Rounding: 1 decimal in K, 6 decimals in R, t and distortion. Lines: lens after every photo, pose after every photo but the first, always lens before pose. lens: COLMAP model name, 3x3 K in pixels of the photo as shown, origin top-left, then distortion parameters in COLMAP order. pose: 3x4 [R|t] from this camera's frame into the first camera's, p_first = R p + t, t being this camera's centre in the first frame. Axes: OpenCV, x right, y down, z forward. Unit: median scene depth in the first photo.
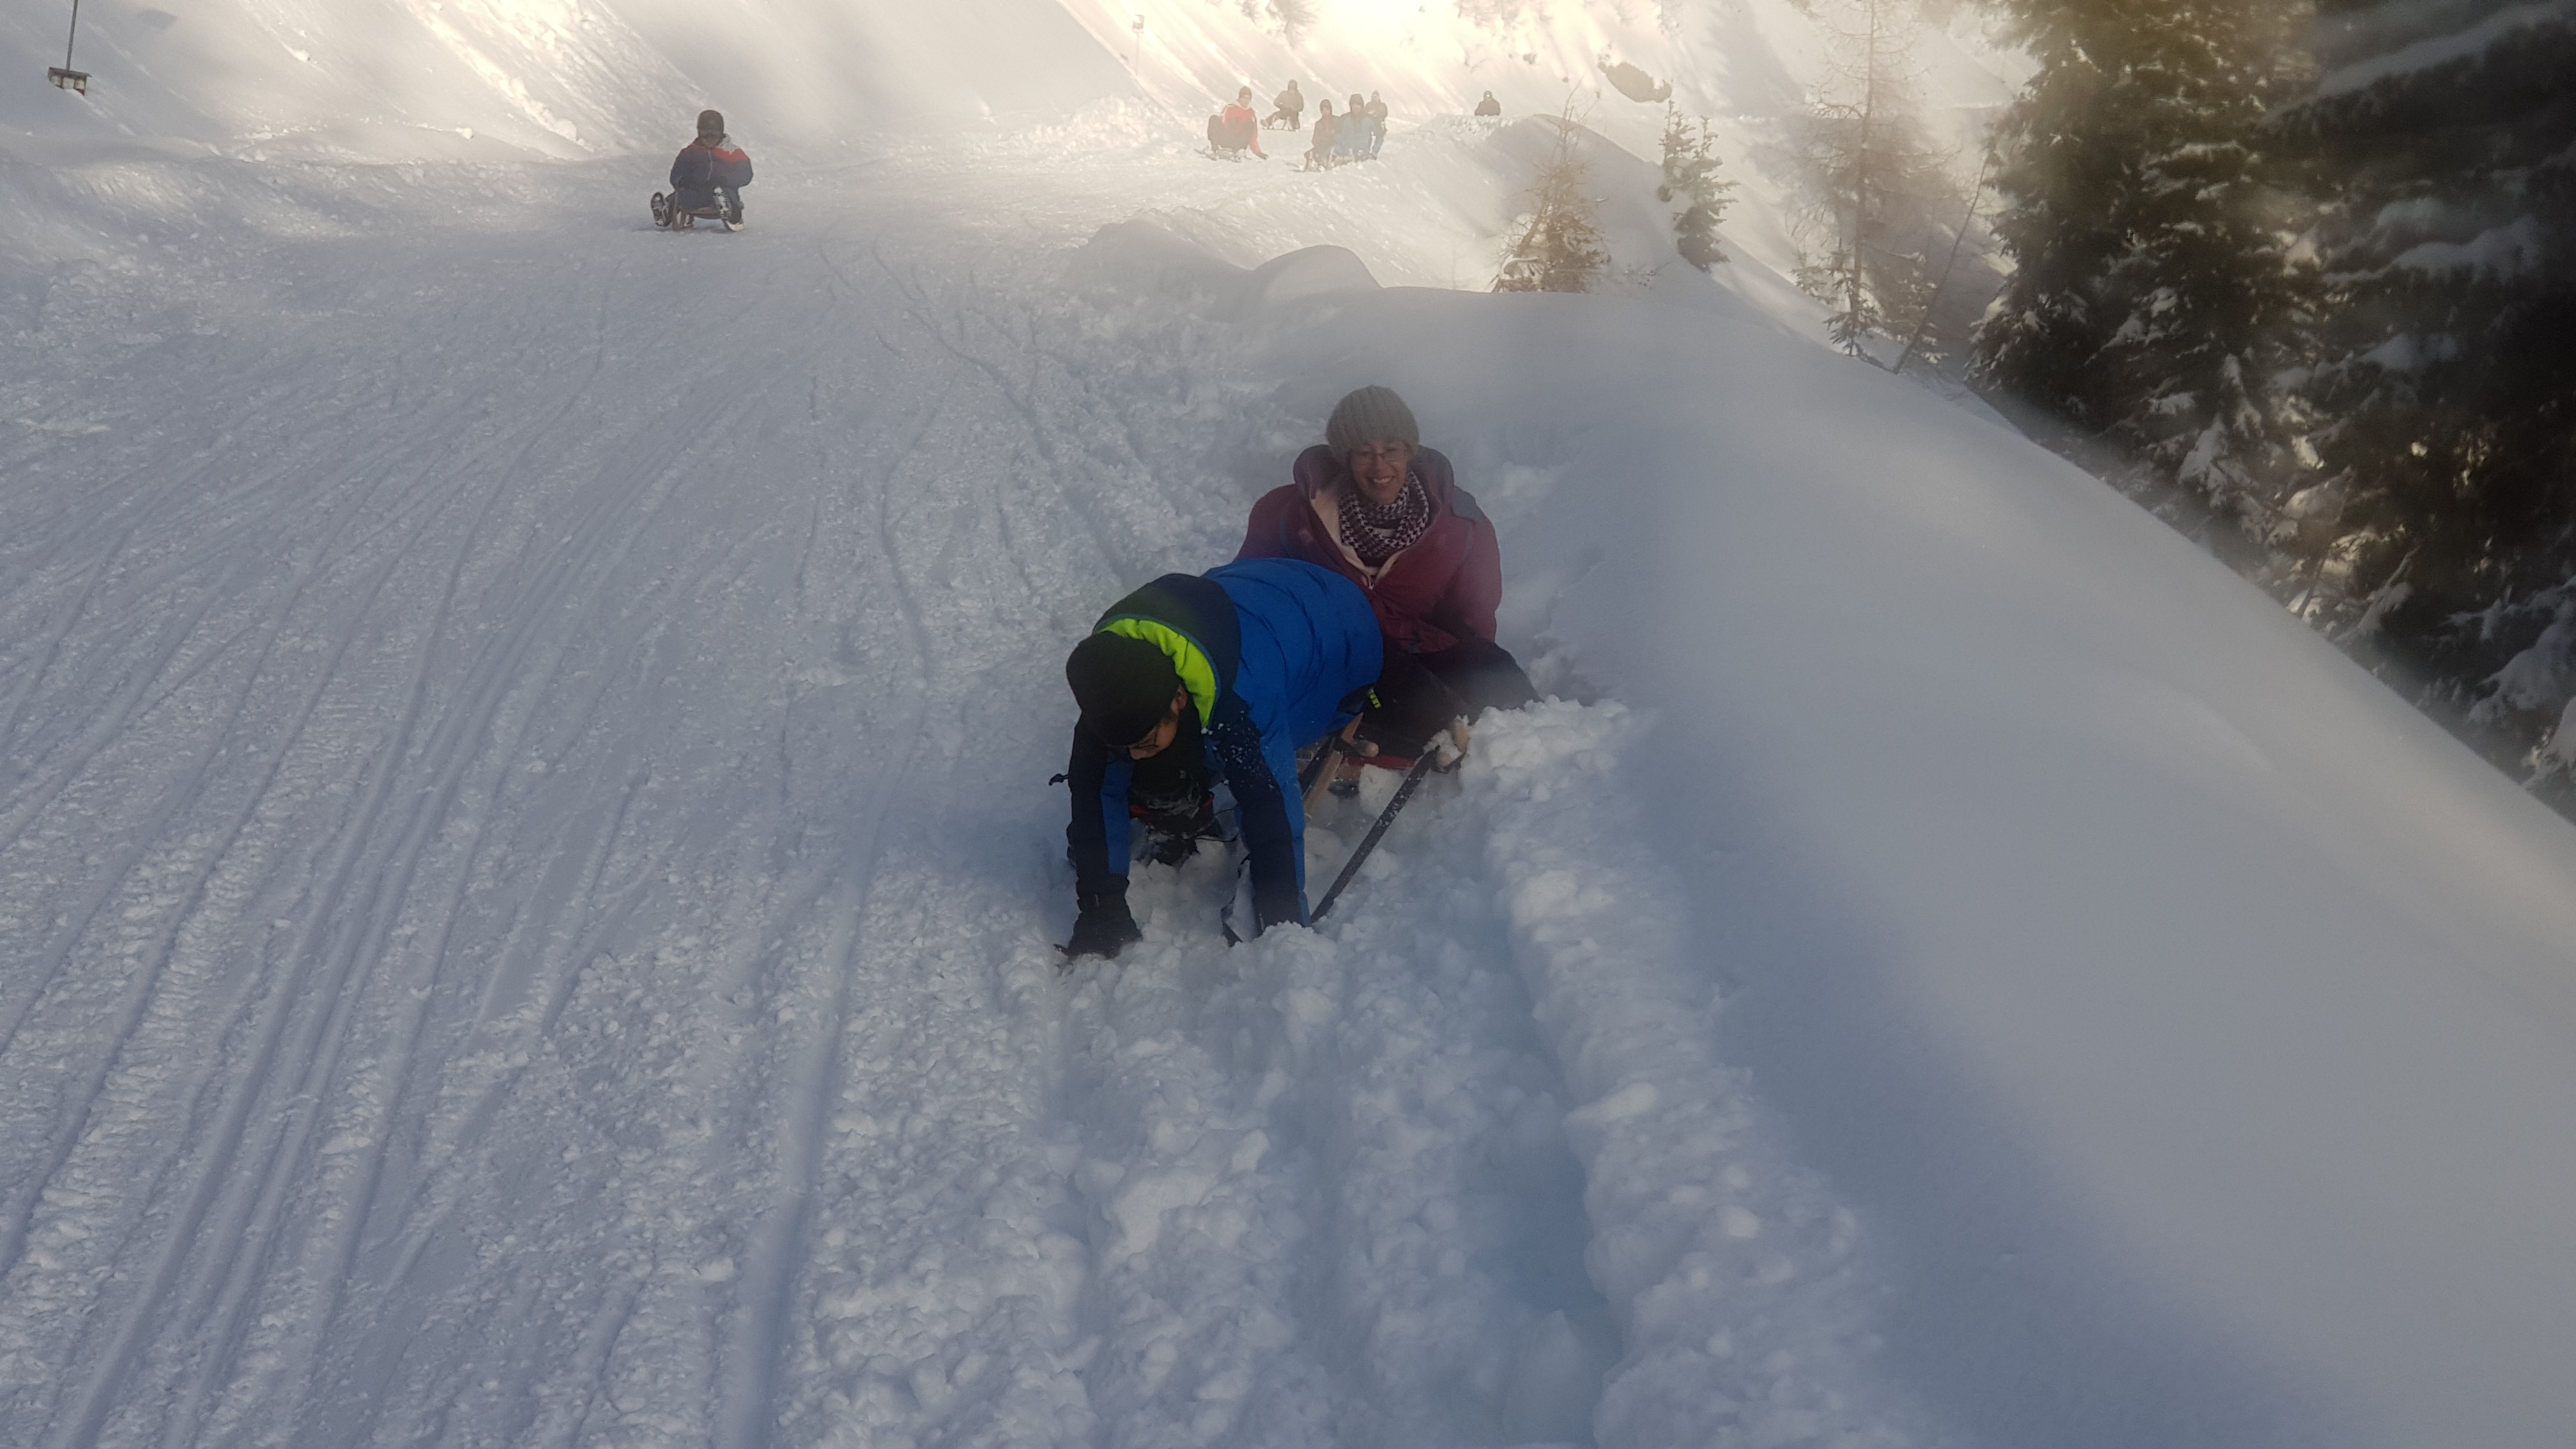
lens RADIAL K [[3647.2, 0, 1274.5], [0, 3647.2, 731.1], [0, 0, 1]] dist [0.204063, -0.726643]
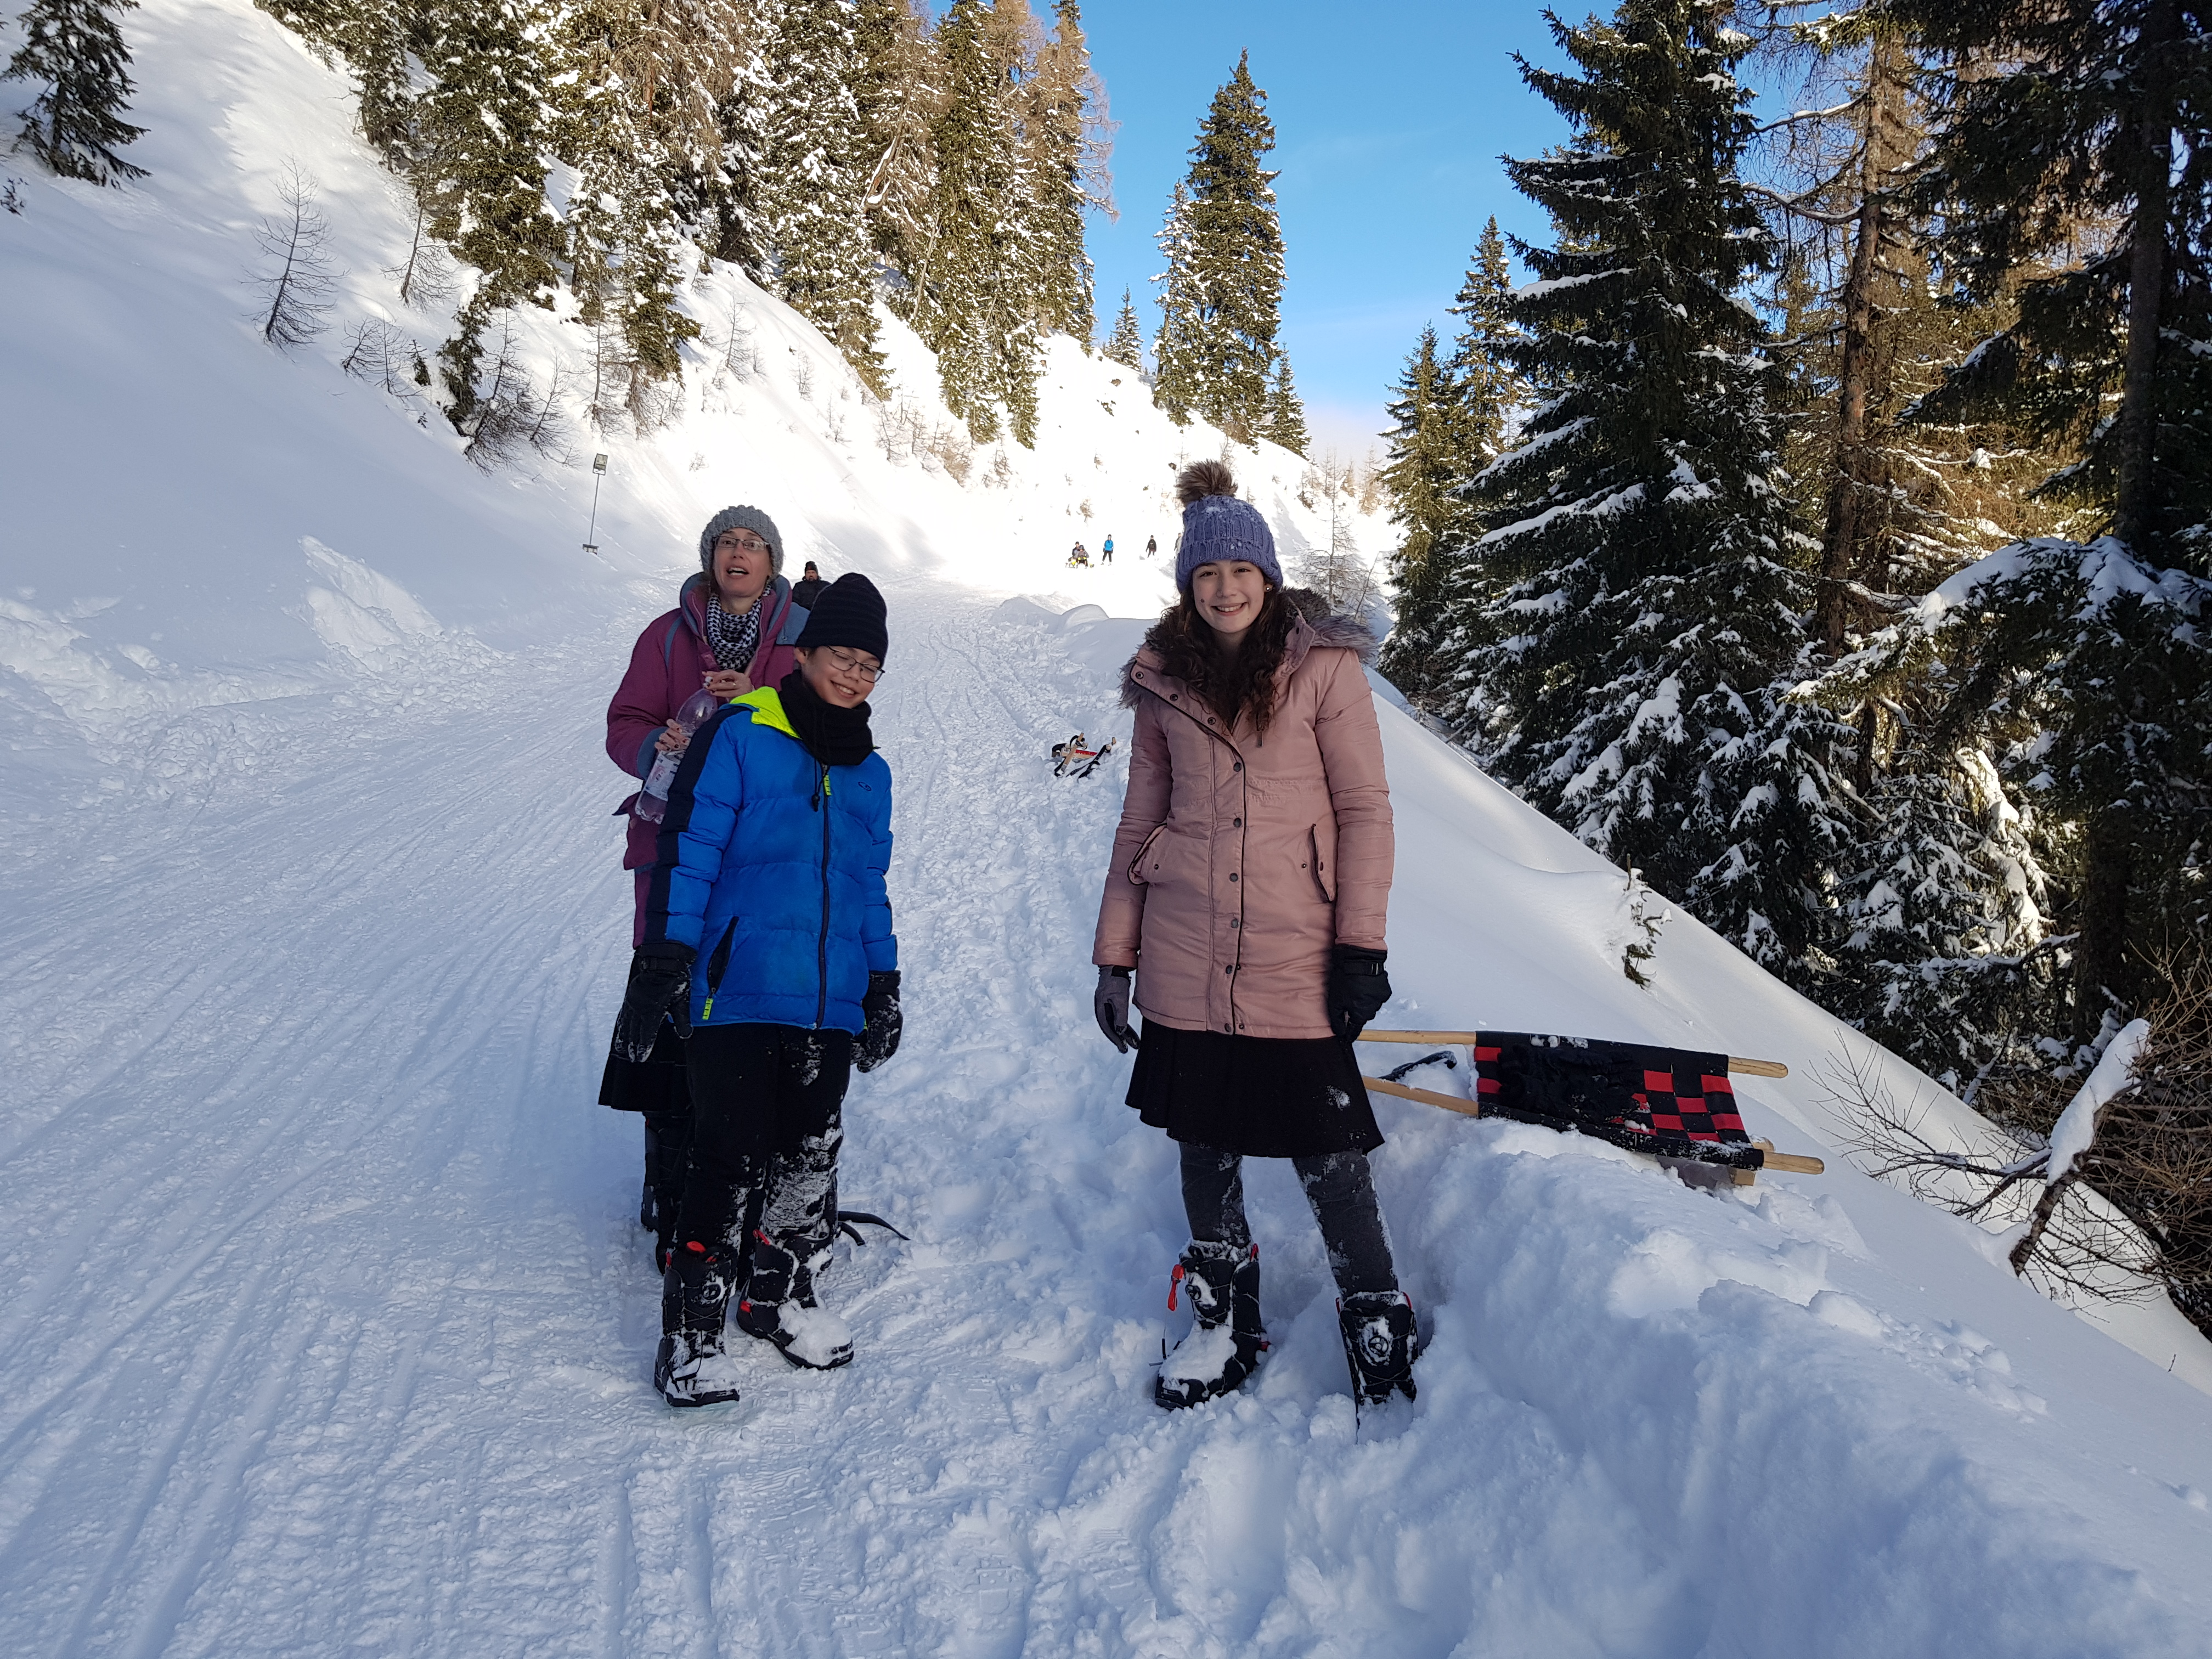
lens RADIAL K [[1774.9, 0, 1089.8], [0, 1774.9, 831.8], [0, 0, 1]] dist [0.089329, -0.130269]
pose [[0.999897, -0.014075, -0.002767, 0.028386], [0.014034, 0.999796, -0.014528, 0.087551], [0.002971, 0.014488, 0.999891, -0.481750]]
